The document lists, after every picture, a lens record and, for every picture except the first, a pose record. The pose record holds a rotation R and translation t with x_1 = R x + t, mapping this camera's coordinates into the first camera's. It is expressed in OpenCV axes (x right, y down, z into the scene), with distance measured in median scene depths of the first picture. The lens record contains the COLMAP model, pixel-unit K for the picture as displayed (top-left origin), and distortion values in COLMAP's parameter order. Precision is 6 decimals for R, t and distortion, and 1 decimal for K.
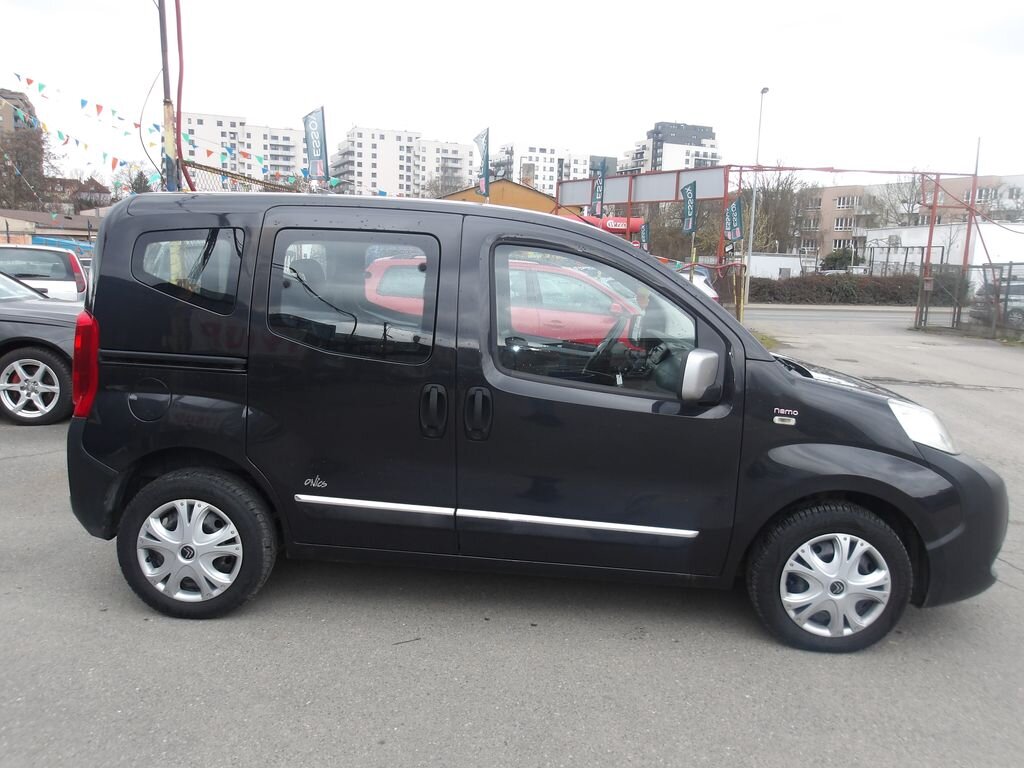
lens RADIAL K [[857.9, 0, 508.9], [0, 857.9, 387.3], [0, 0, 1]] dist [0.001992, -0.048813]
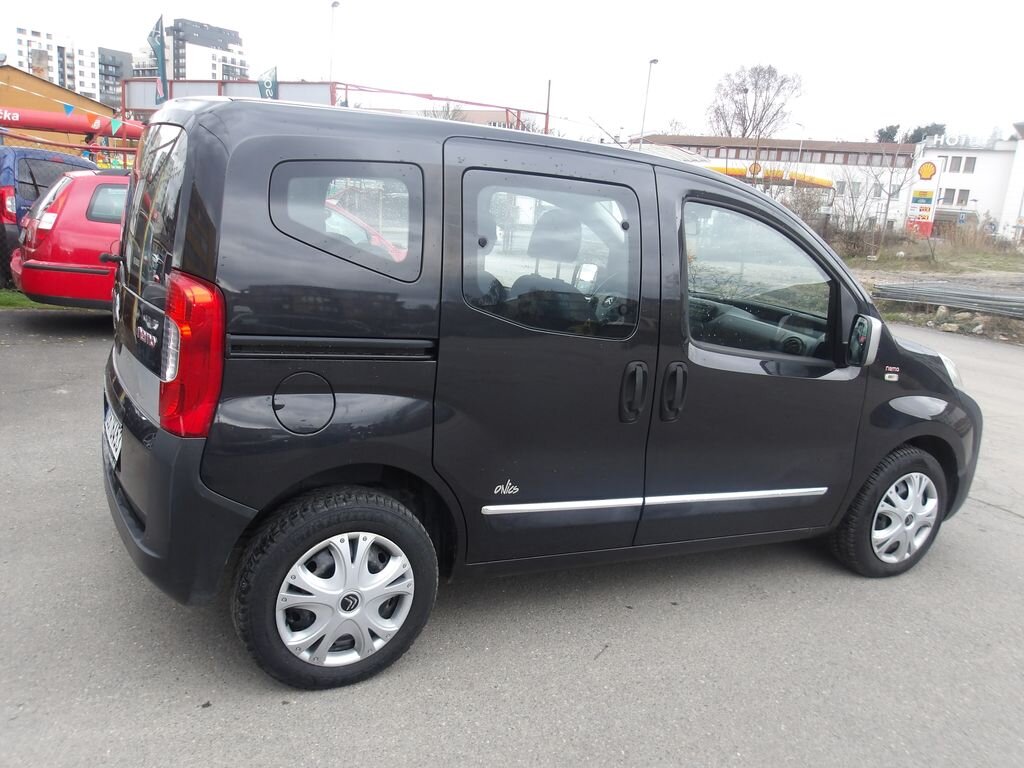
lens RADIAL K [[854.6, 0, 513.4], [0, 854.6, 390.6], [0, 0, 1]] dist [-0.003238, -0.004829]
pose [[0.863508, -0.071921, 0.499181, -0.613583], [0.022519, 0.994291, 0.104300, -0.065596], [-0.503833, -0.078823, 0.860198, 0.304891]]
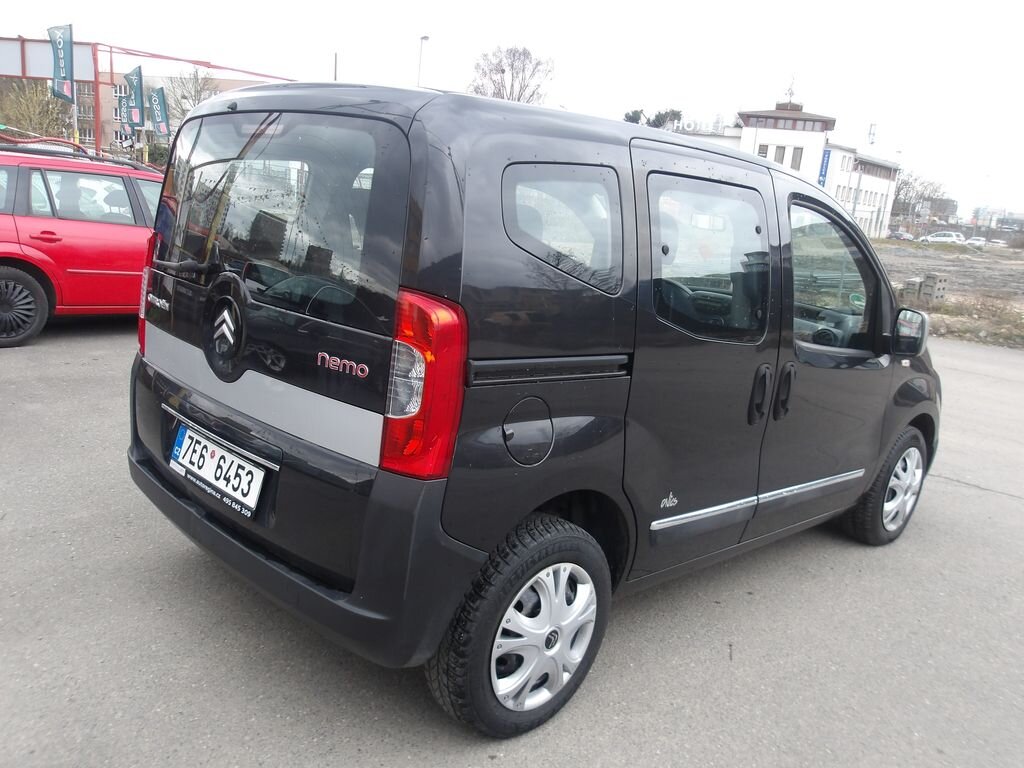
lens RADIAL K [[848.2, 0, 510.9], [0, 848.2, 389.8], [0, 0, 1]] dist [0.000105, 0.001505]
pose [[0.695975, -0.126918, 0.706760, -0.863733], [0.038261, 0.989412, 0.139998, -0.105812], [-0.717046, -0.070394, 0.693462, 0.564182]]
